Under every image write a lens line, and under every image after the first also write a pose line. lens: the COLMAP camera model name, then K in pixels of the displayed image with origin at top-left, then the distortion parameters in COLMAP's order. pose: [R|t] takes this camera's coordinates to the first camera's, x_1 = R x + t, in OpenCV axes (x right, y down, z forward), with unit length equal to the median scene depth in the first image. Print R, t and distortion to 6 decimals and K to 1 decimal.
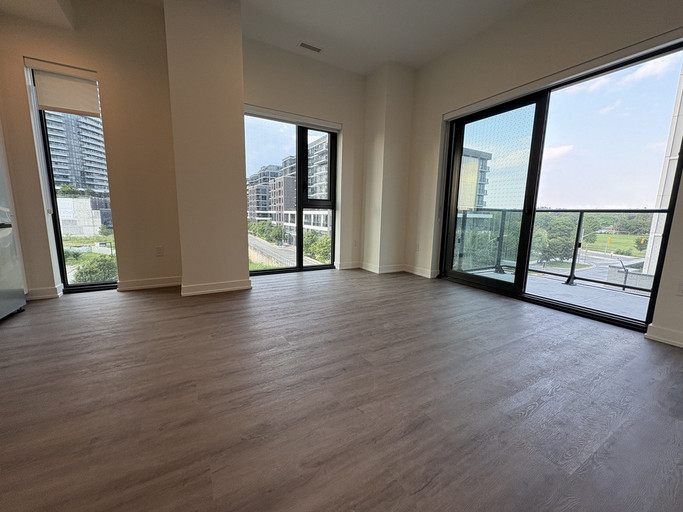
lens RADIAL K [[273.3, 0, 342.5], [0, 273.3, 257.5], [0, 0, 1]] dist [-0.000657, -0.000014]
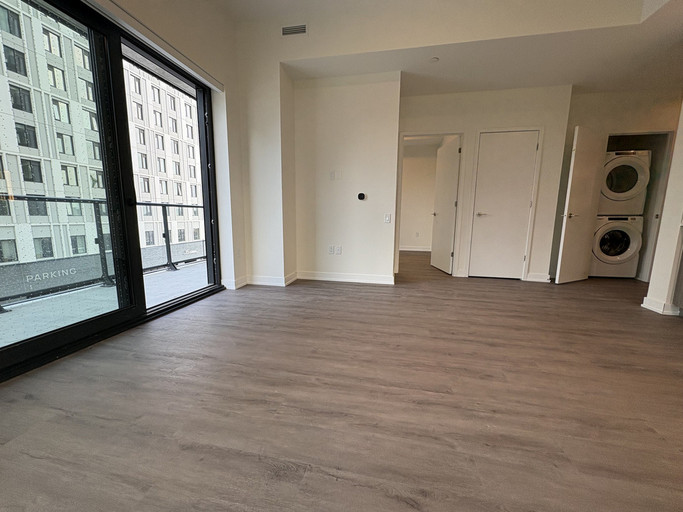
lens RADIAL K [[273.3, 0, 343.1], [0, 273.3, 257.8], [0, 0, 1]] dist [-0.000657, -0.000014]
pose [[-0.757080, -0.126405, 0.640977, -0.261398], [0.070795, 0.959454, 0.272830, -0.221289], [-0.649475, 0.251933, -0.717434, 1.487842]]
